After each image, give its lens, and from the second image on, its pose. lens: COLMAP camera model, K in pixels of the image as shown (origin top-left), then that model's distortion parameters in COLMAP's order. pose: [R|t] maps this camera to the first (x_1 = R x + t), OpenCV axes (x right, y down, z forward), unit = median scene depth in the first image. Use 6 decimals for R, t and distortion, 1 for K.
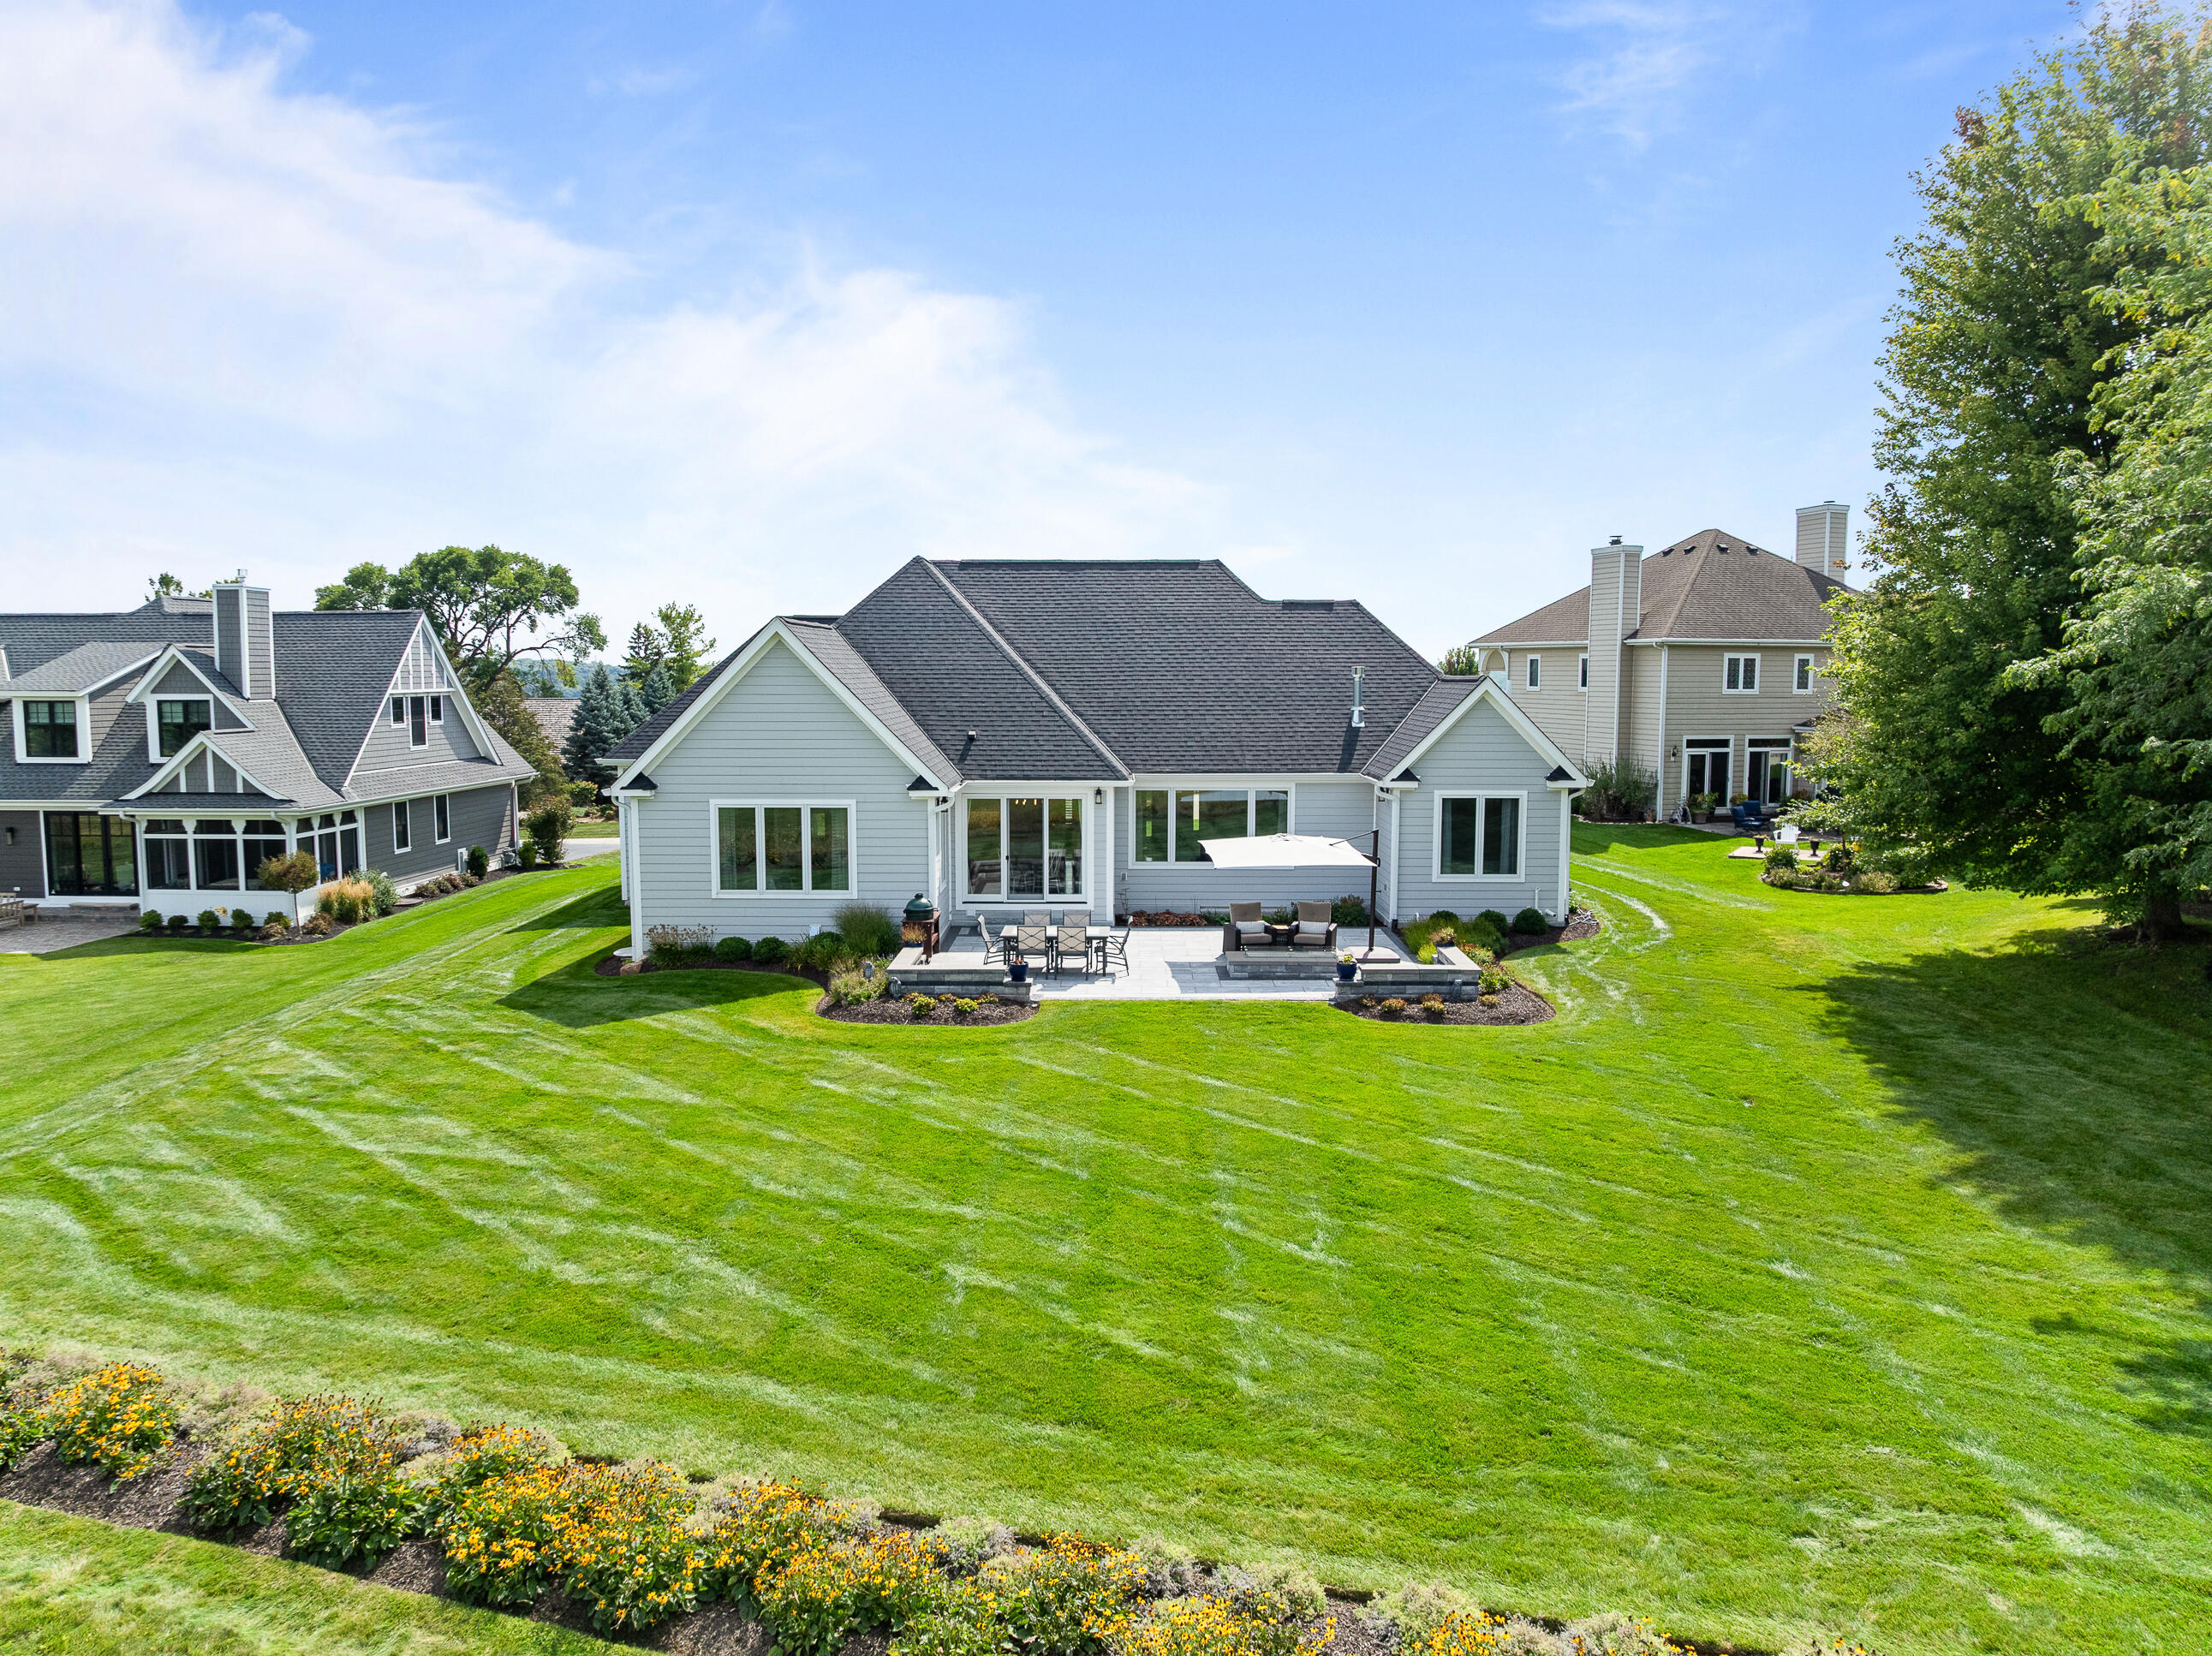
lens RADIAL K [[1571.5, 0, 1106.0], [0, 1571.5, 828.0], [0, 0, 1]] dist [-0.038595, 0.003080]
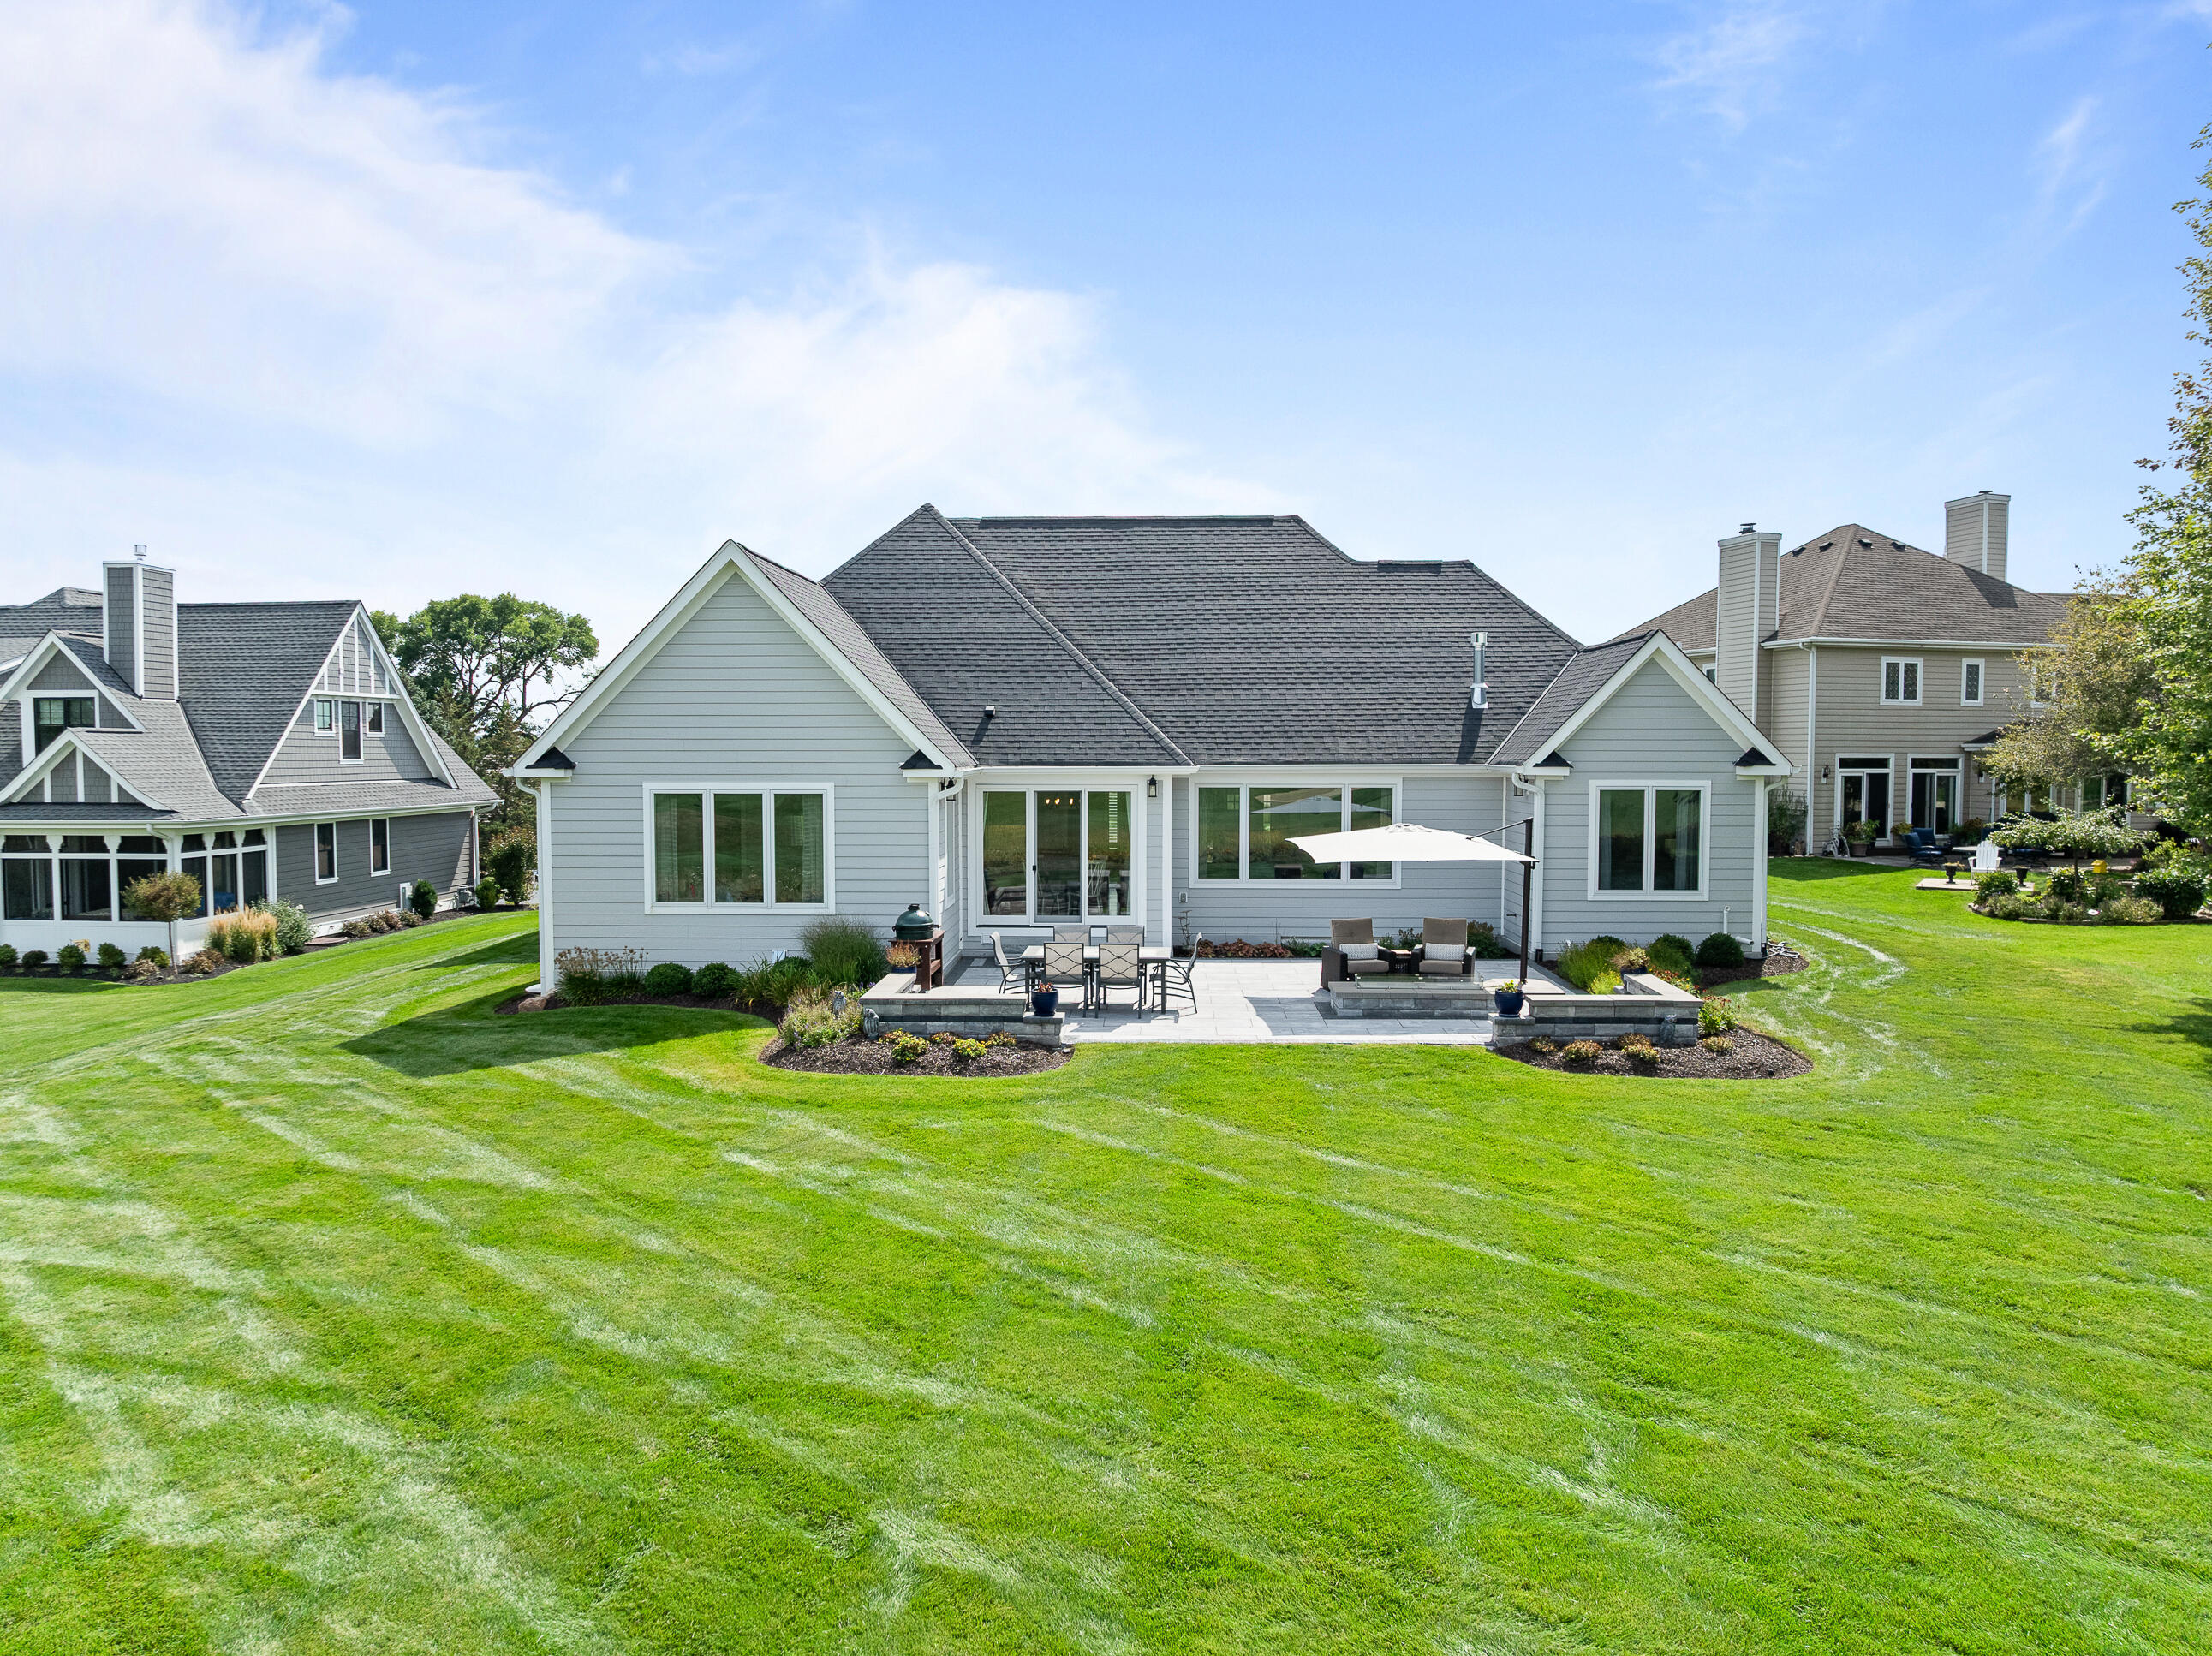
lens RADIAL K [[1571.5, 0, 1106.0], [0, 1571.5, 828.0], [0, 0, 1]] dist [-0.038595, 0.003080]
pose [[0.999665, 0.000382, -0.025861, -0.008245], [-0.001684, 0.998730, -0.050361, 0.041639], [0.025809, 0.050387, 0.998396, 0.248059]]
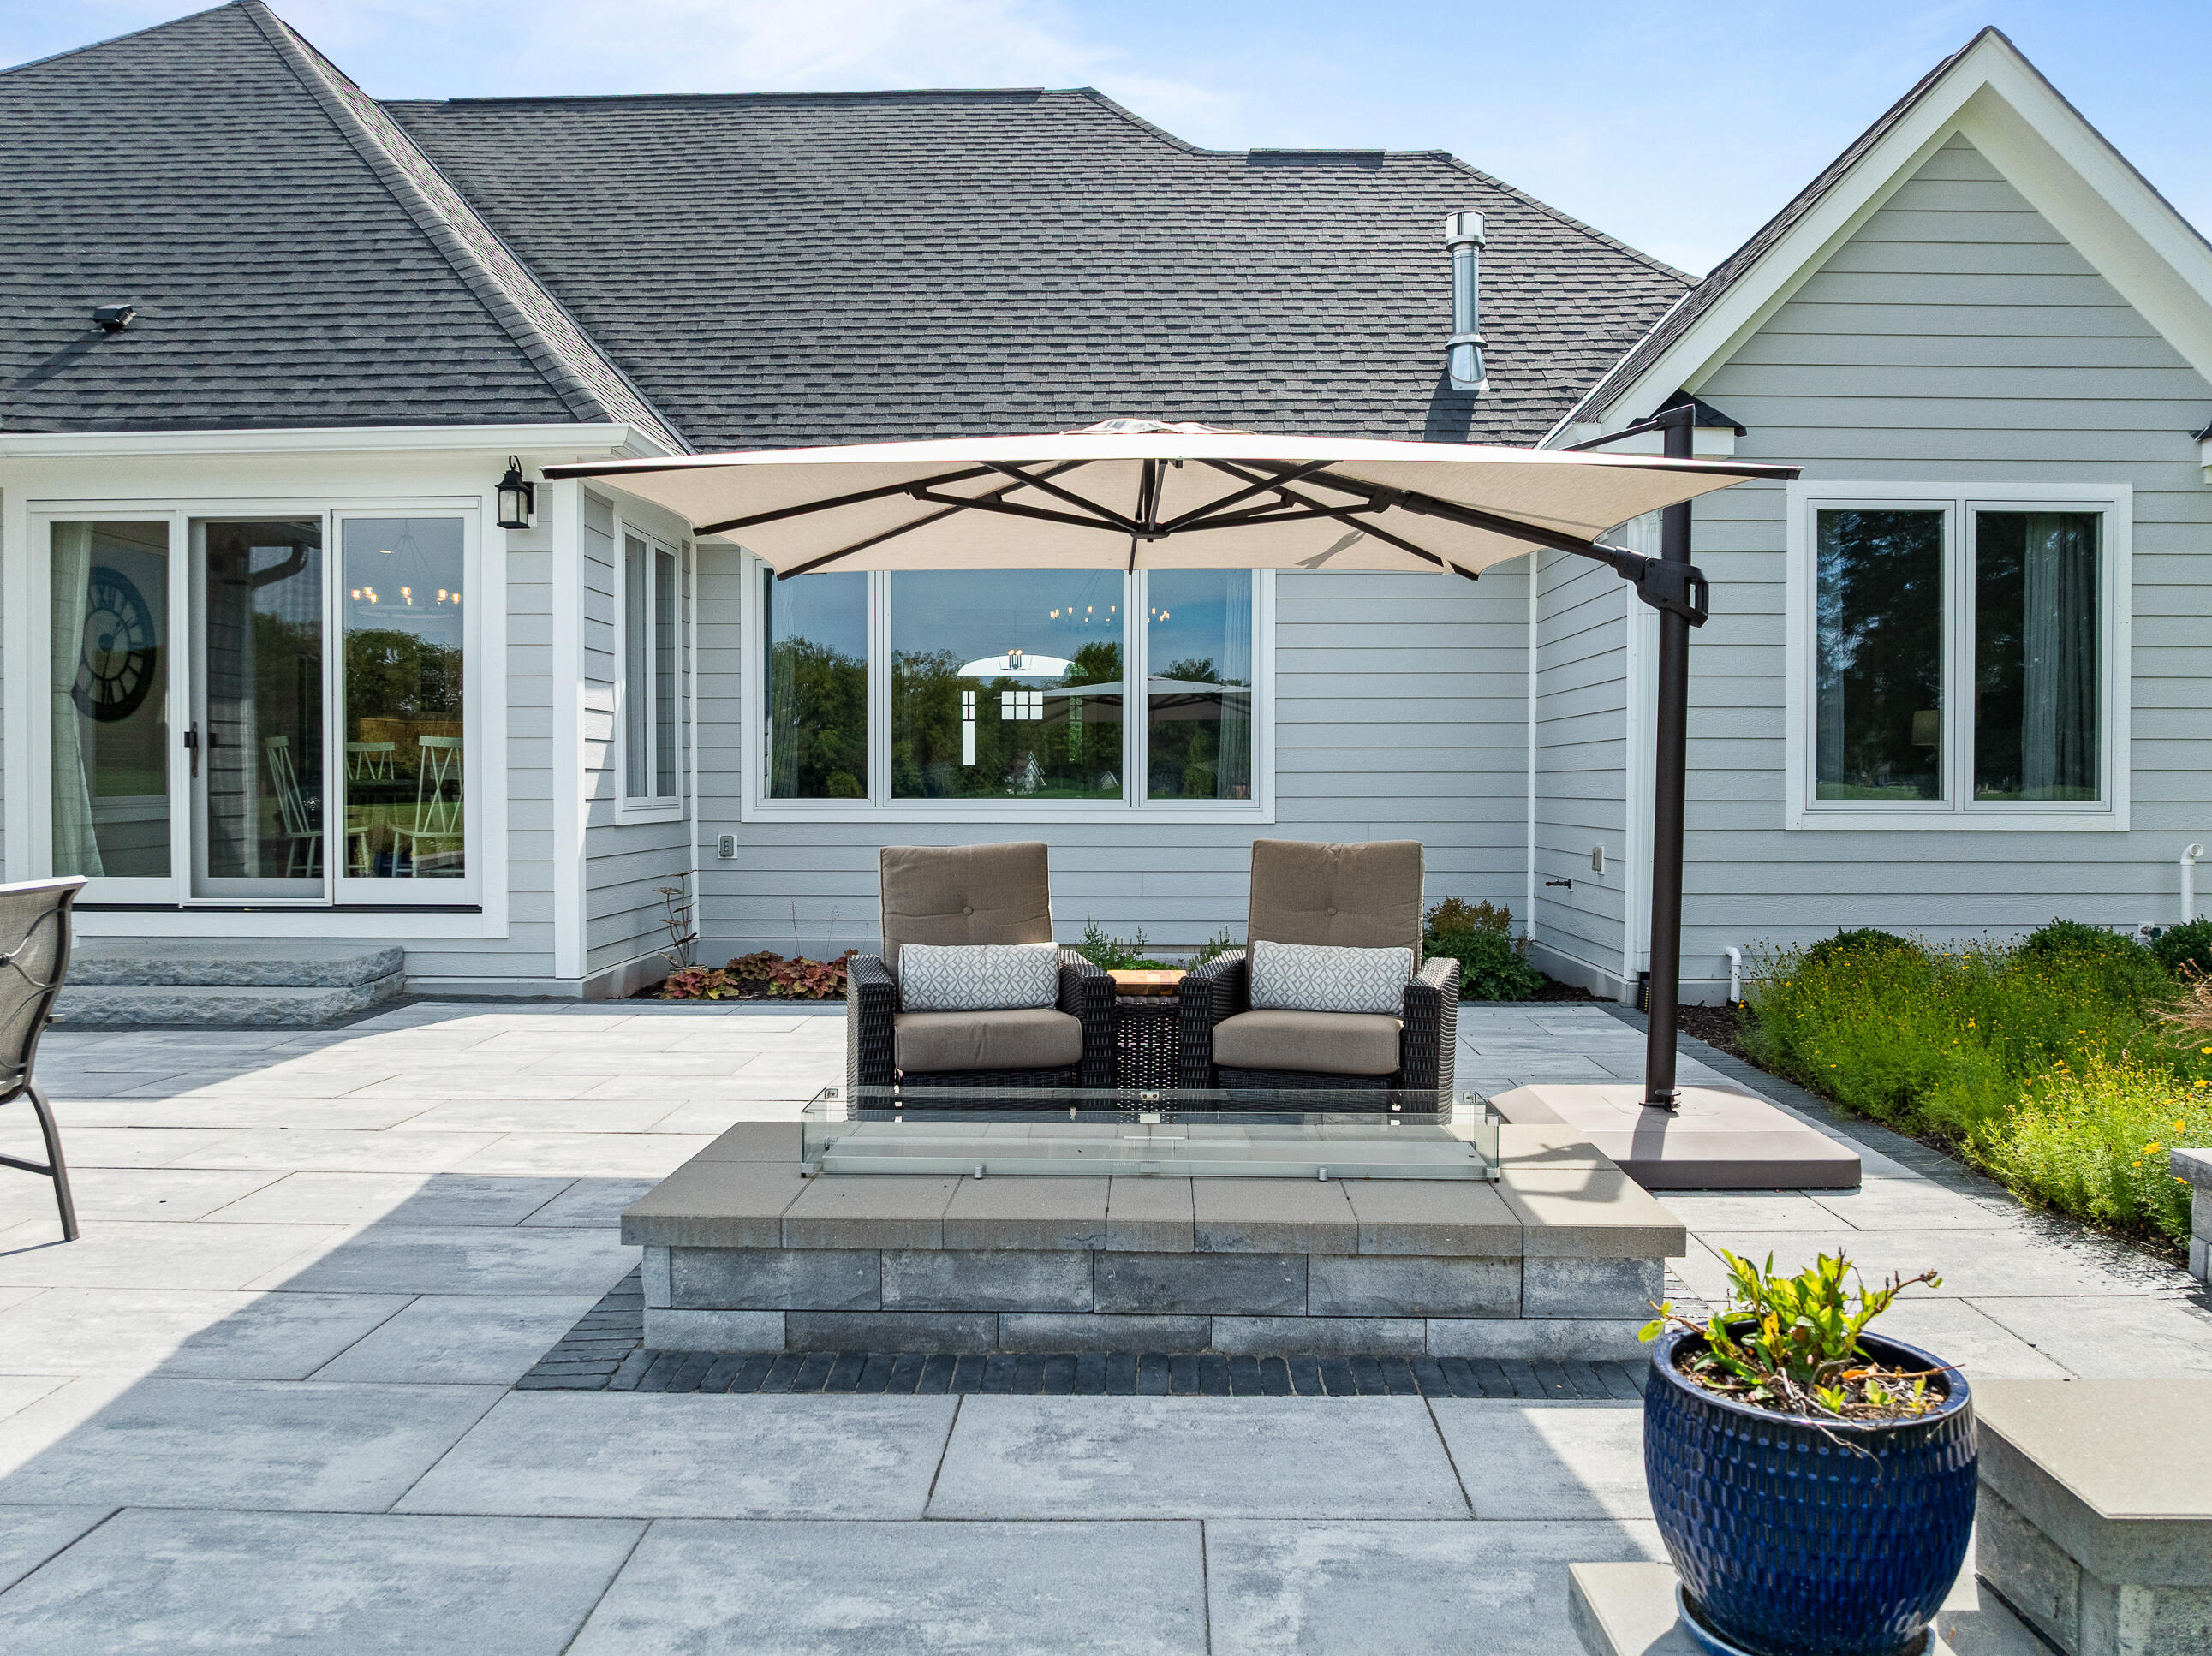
lens RADIAL K [[1570.3, 0, 1133.8], [0, 1570.3, 801.3], [0, 0, 1]] dist [-0.039023, -0.000410]
pose [[0.999991, -0.000148, -0.004177, 0.108388], [-0.000234, 0.995824, -0.091290, 0.058499], [0.004173, 0.091290, 0.995816, 0.803354]]
